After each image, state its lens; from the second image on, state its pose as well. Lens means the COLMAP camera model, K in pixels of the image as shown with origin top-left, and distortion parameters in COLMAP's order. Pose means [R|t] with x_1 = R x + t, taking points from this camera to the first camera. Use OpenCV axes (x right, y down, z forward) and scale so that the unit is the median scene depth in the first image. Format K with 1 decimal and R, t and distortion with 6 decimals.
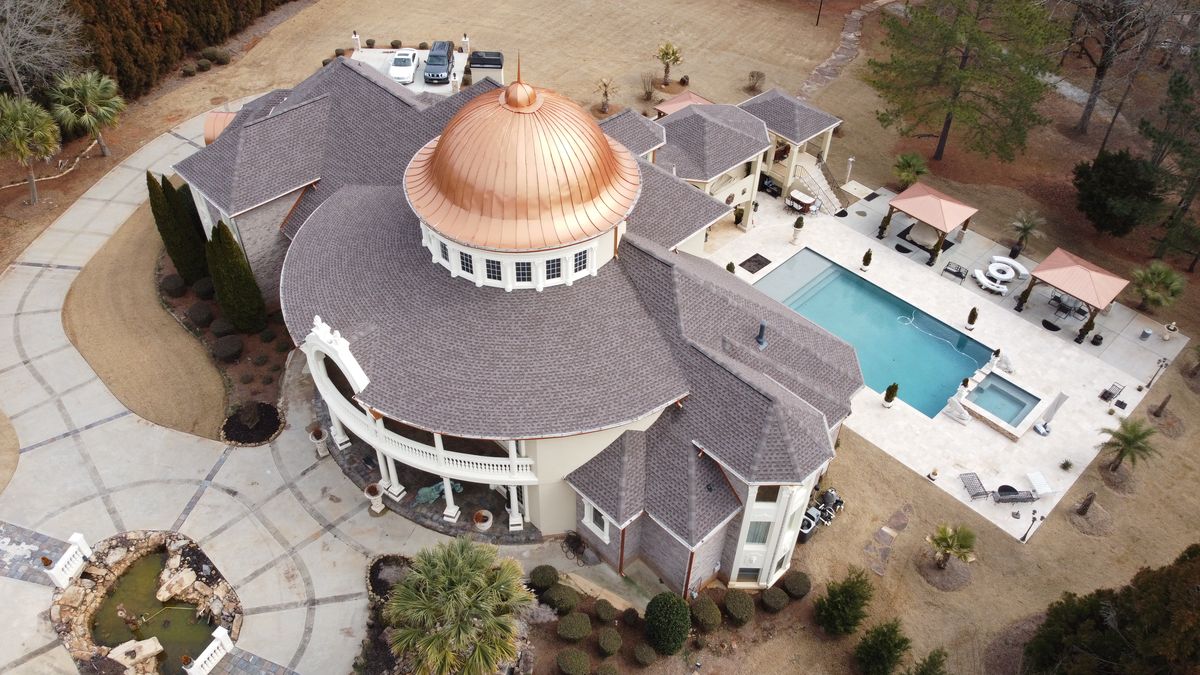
lens RADIAL K [[918.8, 0, 600.0], [0, 918.8, 337.5], [0, 0, 1]] dist [0.000929, 0.001370]
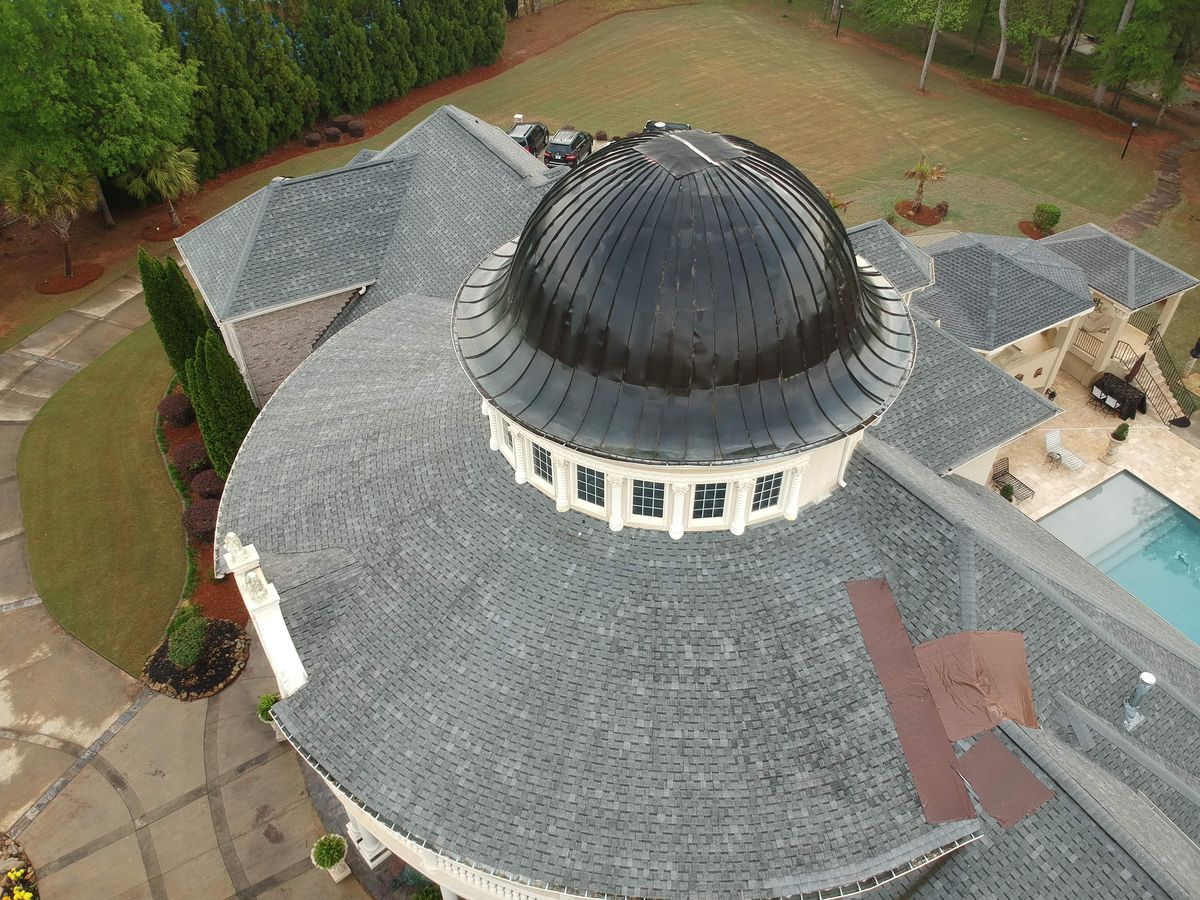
lens RADIAL K [[887.0, 0, 600.0], [0, 887.0, 450.0], [0, 0, 1]] dist [-0.006860, -0.002874]
pose [[0.972223, 0.138144, -0.188942, -0.017377], [-0.141690, 0.989897, -0.005326, -0.072192], [0.186297, 0.031949, 0.981974, 0.416691]]
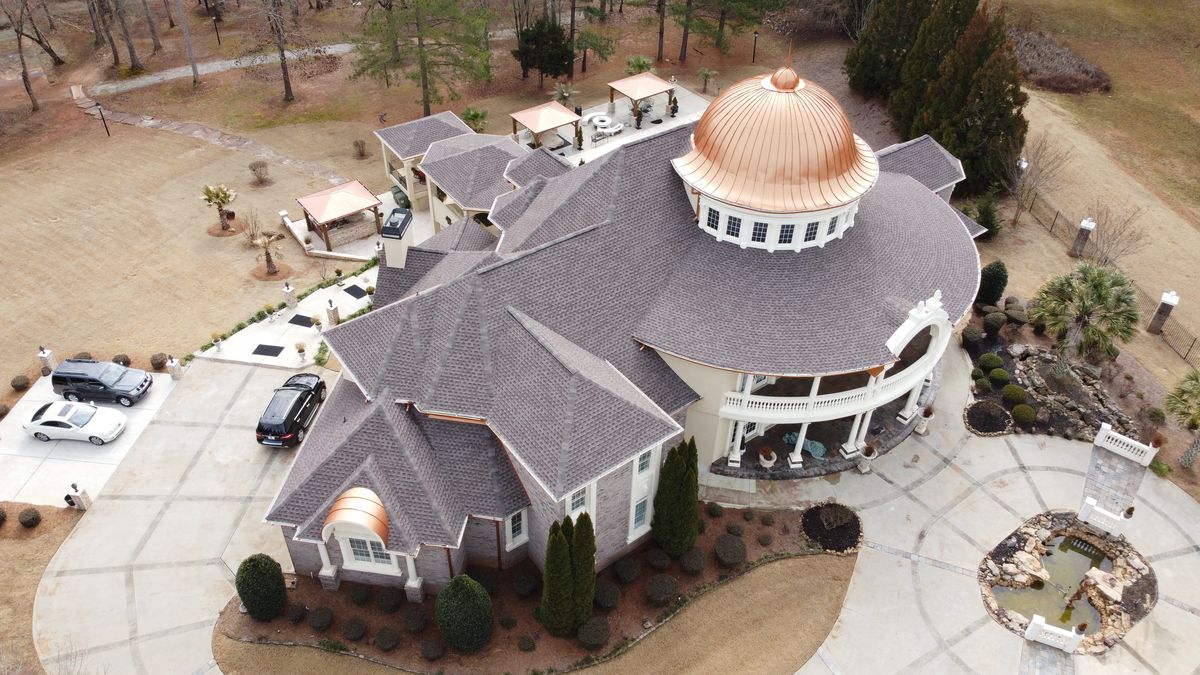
lens RADIAL K [[898.9, 0, 600.0], [0, 898.9, 337.5], [0, 0, 1]] dist [-0.003733, -0.003127]
pose [[0.133787, -0.663586, 0.736040, -0.878901], [0.663071, 0.611916, 0.431156, -0.534697], [-0.736504, 0.430364, 0.521871, 0.552442]]
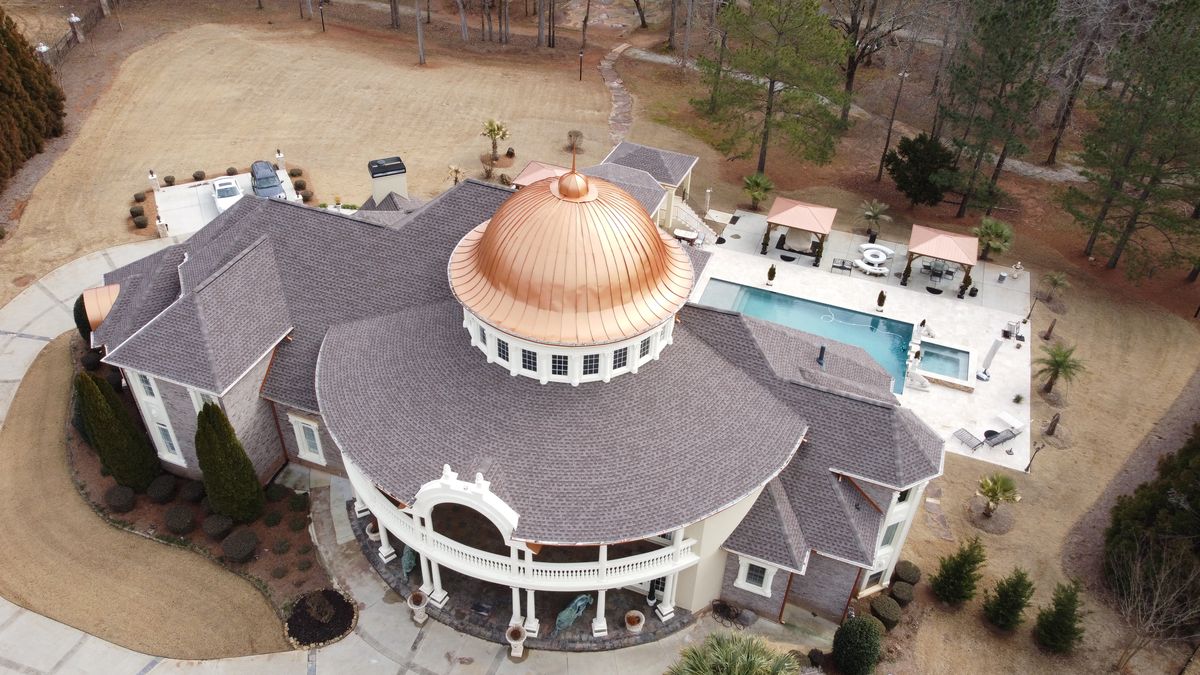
lens RADIAL K [[913.9, 0, 600.0], [0, 913.9, 337.5], [0, 0, 1]] dist [0.008287, -0.001000]
pose [[0.905725, -0.261322, 0.333725, -0.326269], [0.282568, 0.959116, -0.015853, -0.064461], [-0.315938, 0.108658, 0.942537, 0.069154]]
